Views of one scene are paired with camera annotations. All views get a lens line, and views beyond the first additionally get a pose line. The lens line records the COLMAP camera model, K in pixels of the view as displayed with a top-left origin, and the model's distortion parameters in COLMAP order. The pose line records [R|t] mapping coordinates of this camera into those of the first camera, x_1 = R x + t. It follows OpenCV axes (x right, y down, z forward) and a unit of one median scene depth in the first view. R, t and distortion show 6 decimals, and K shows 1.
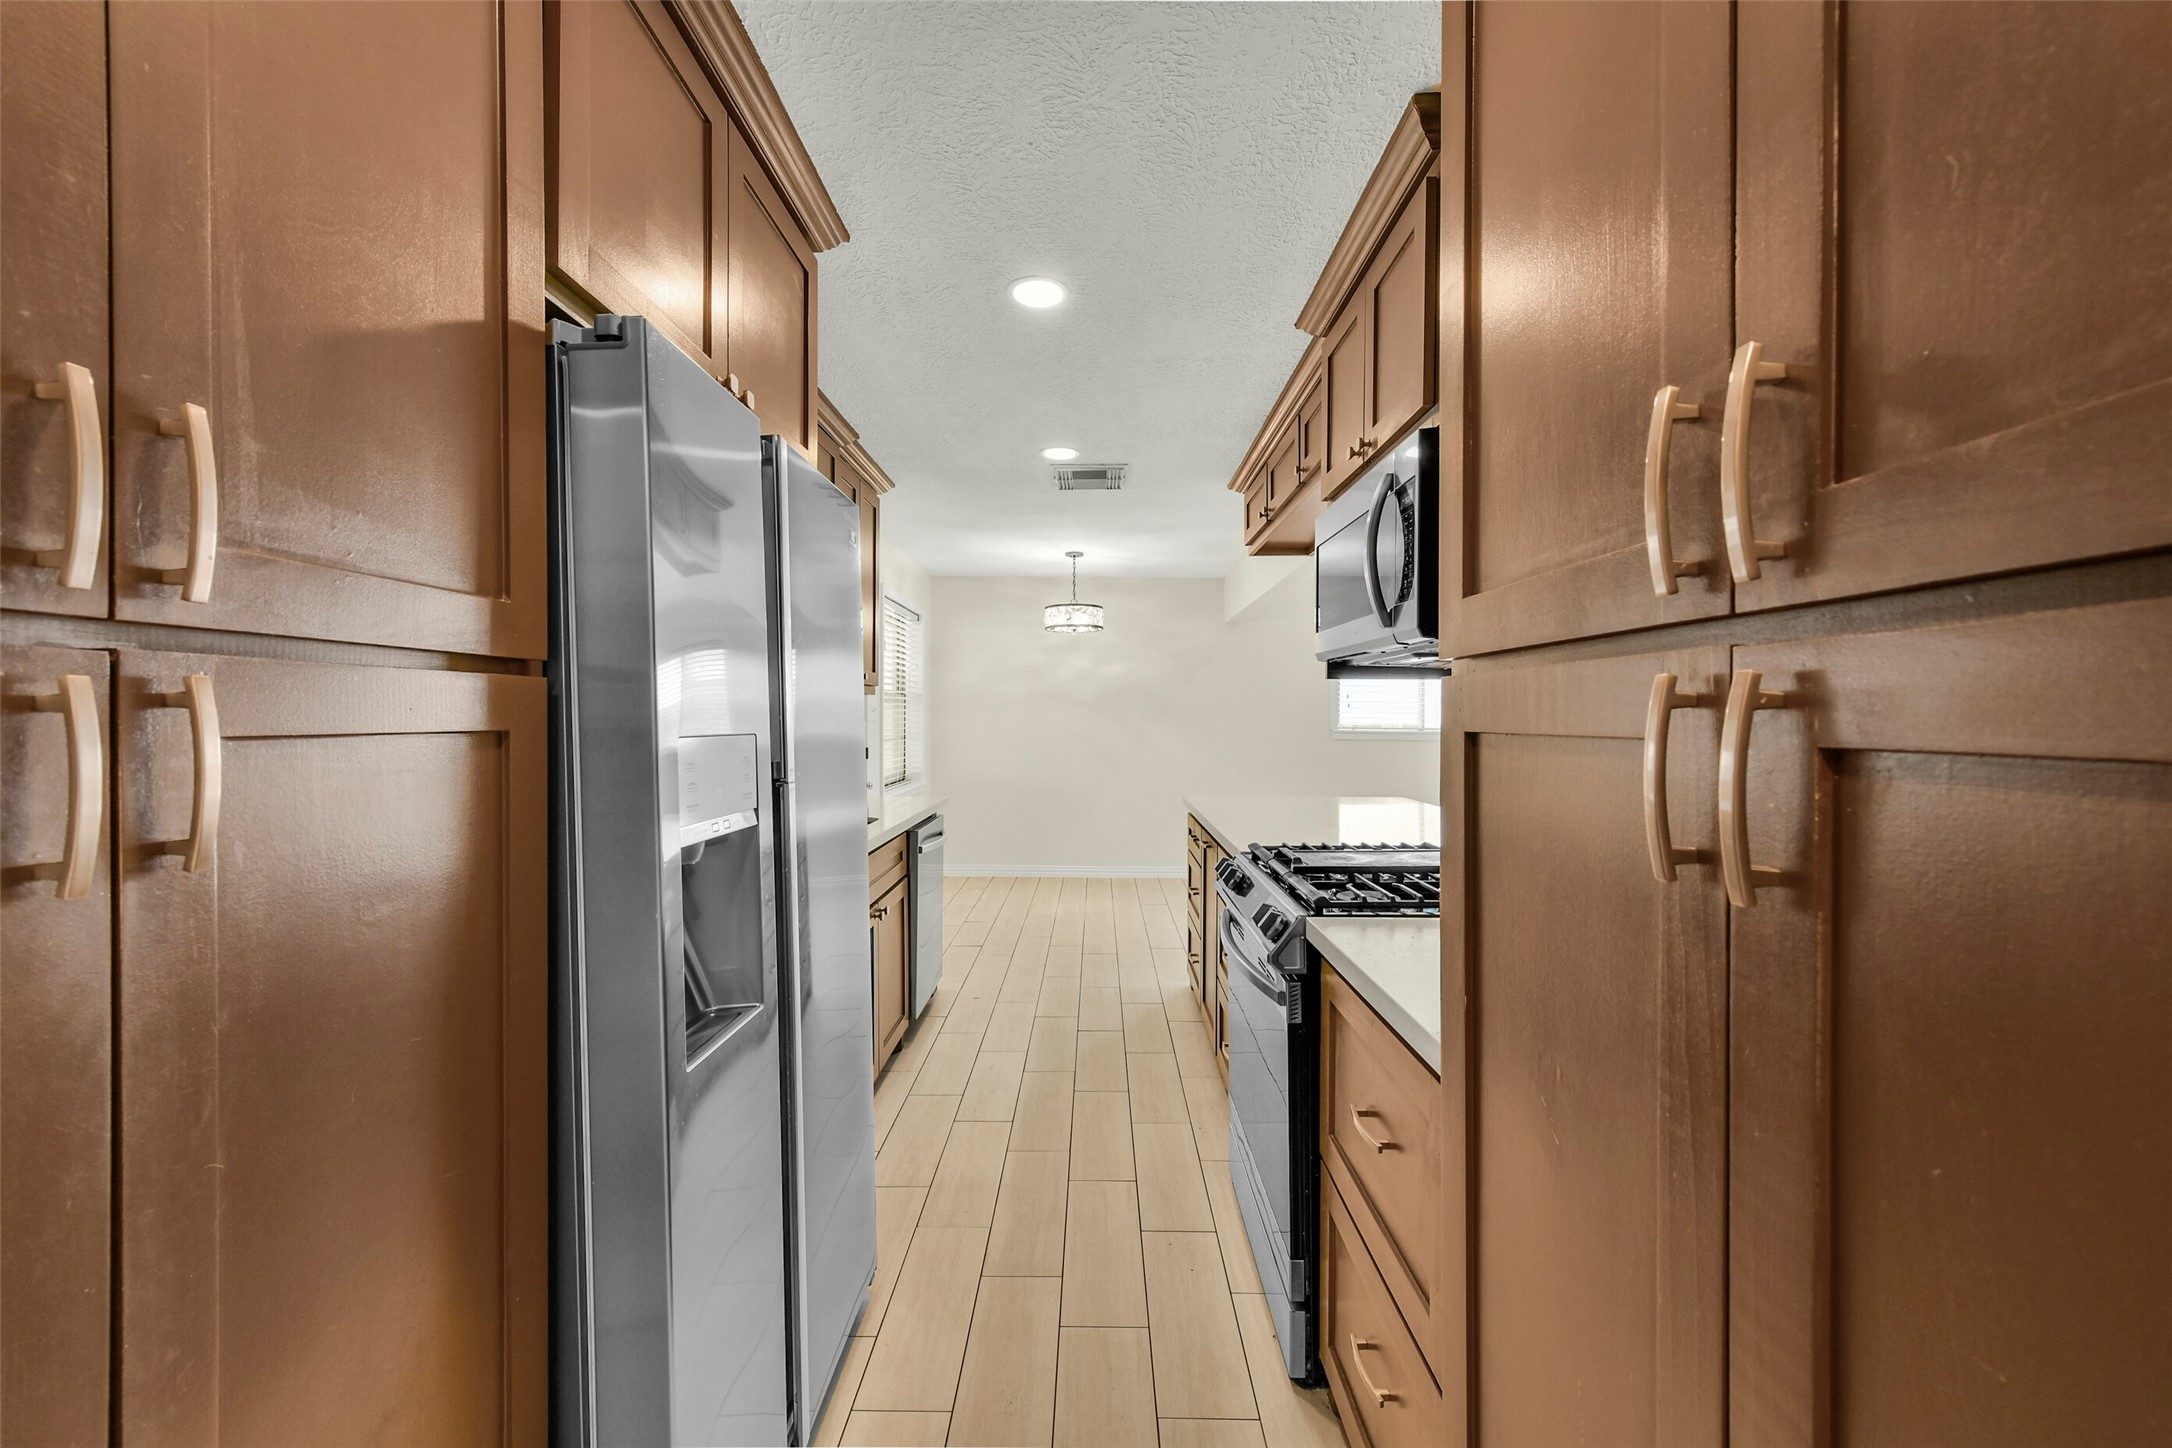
lens RADIAL K [[879.2, 0, 1090.8], [0, 879.2, 719.1], [0, 0, 1]] dist [-0.004365, -0.000505]
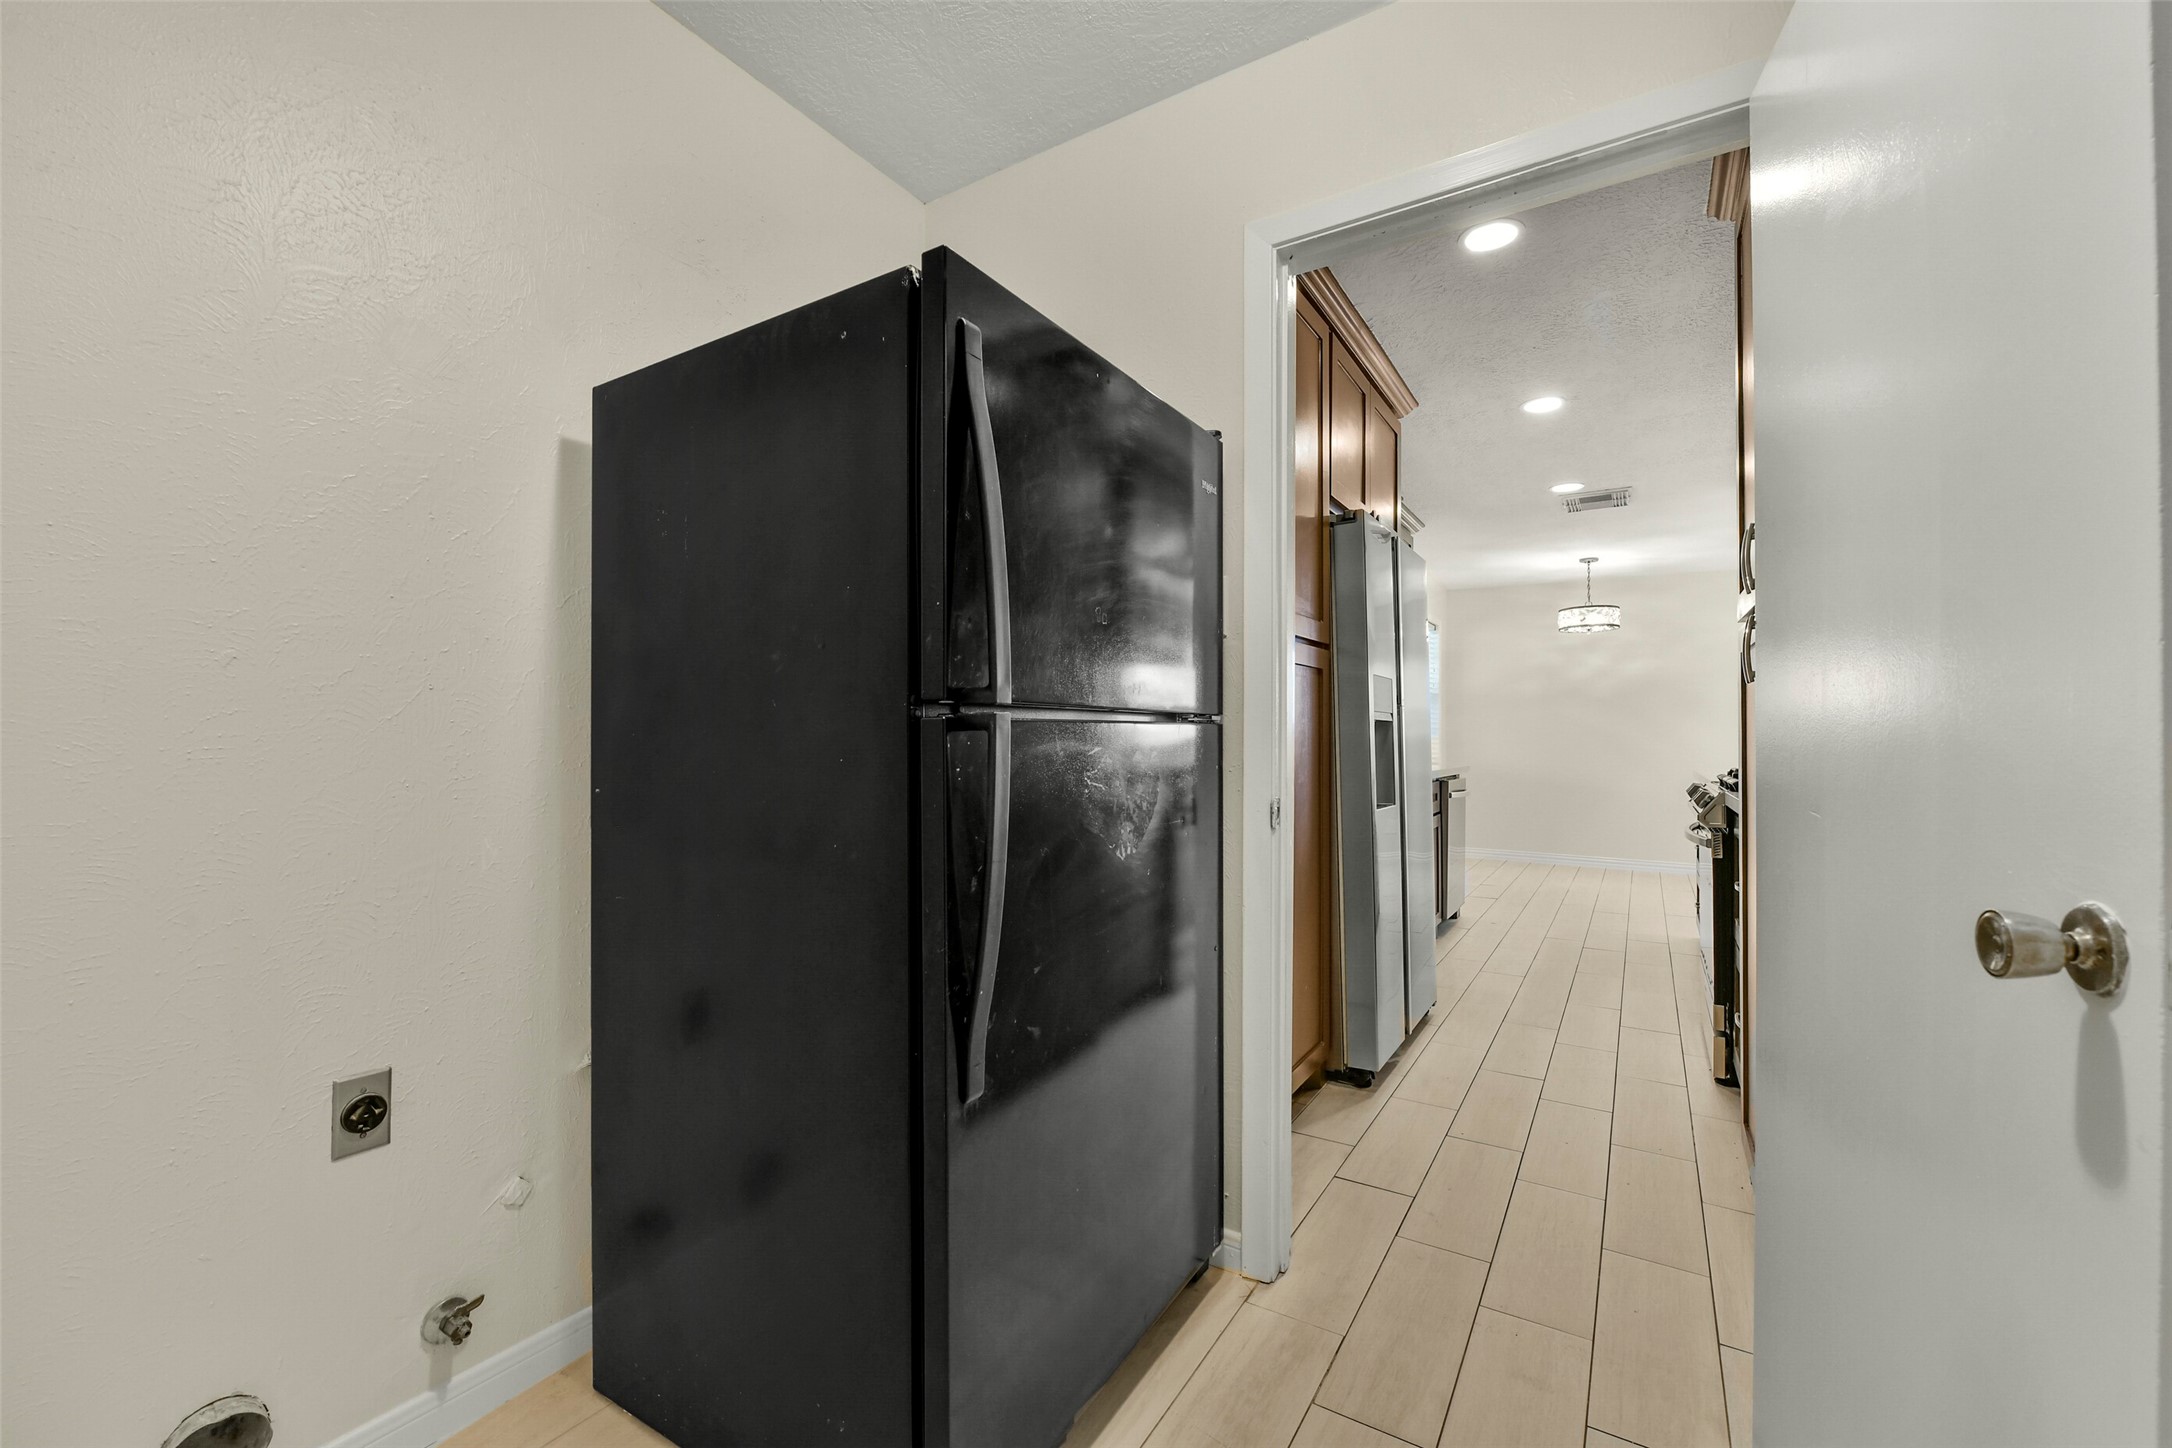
lens RADIAL K [[879.2, 0, 1089.3], [0, 879.2, 726.3], [0, 0, 1]] dist [-0.004365, -0.000505]
pose [[0.851487, -0.001324, -0.524374, 0.038240], [-0.004571, 0.999940, -0.009947, 0.050208], [0.524356, 0.010867, 0.851430, -0.390462]]
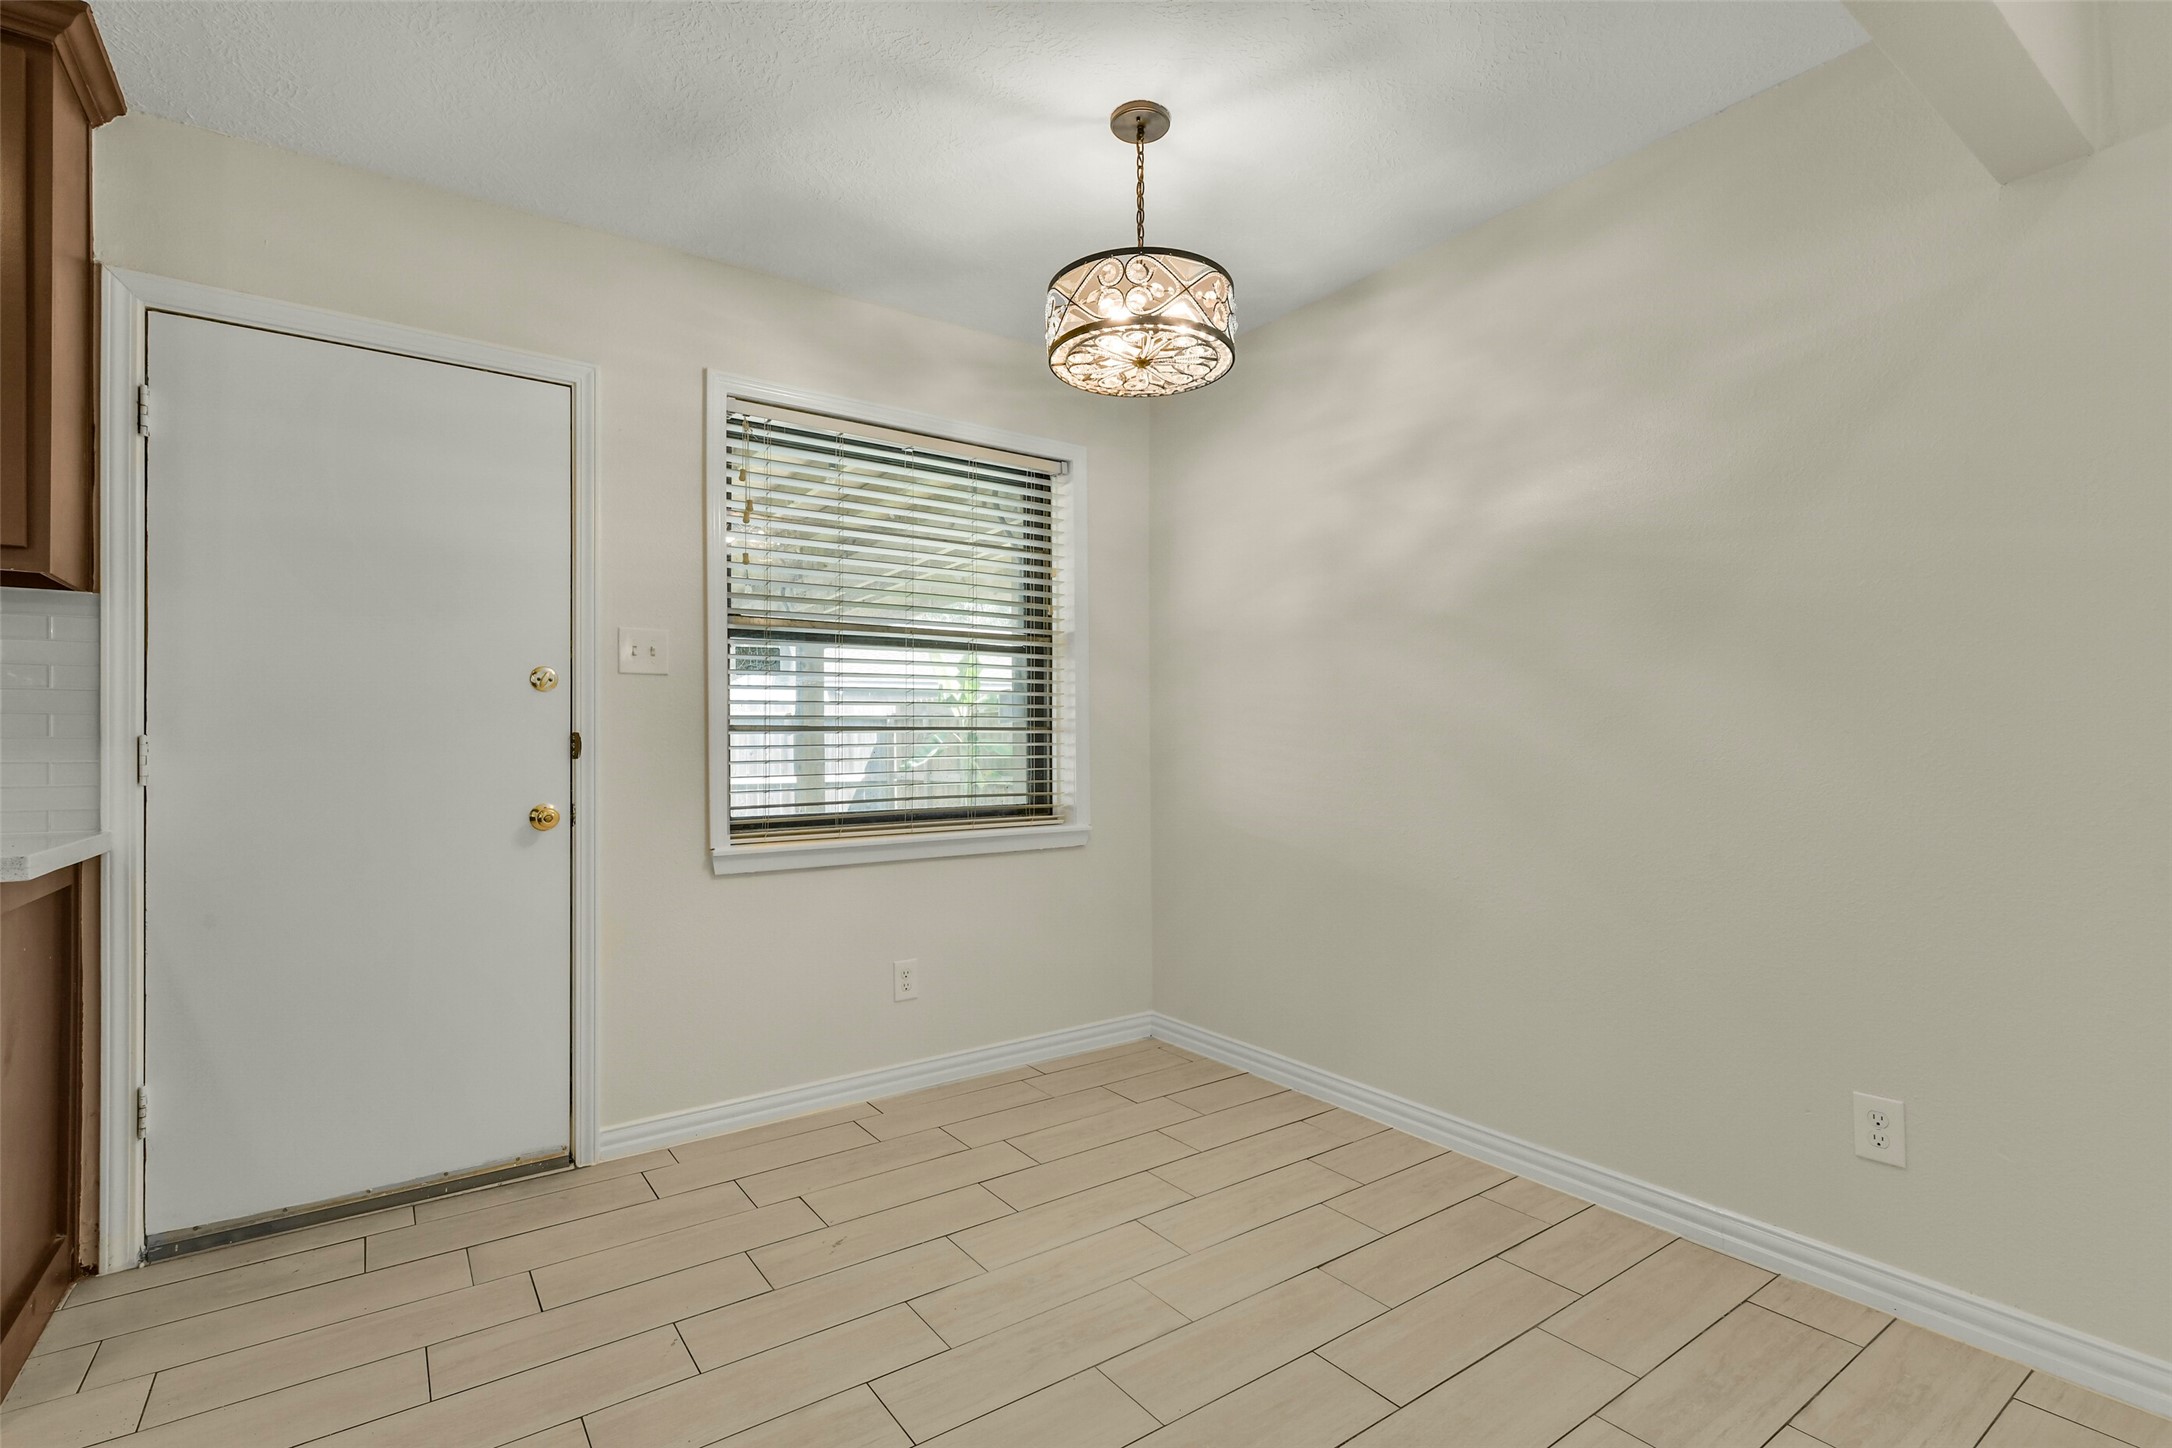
lens RADIAL K [[1014.4, 0, 1082.8], [0, 1014.4, 734.5], [0, 0, 1]] dist [0.005228, -0.000261]
pose [[0.580073, -0.004851, -0.814550, 0.433263], [-0.002741, 0.999965, -0.007908, 0.052419], [0.814560, 0.006820, 0.580039, 1.273246]]
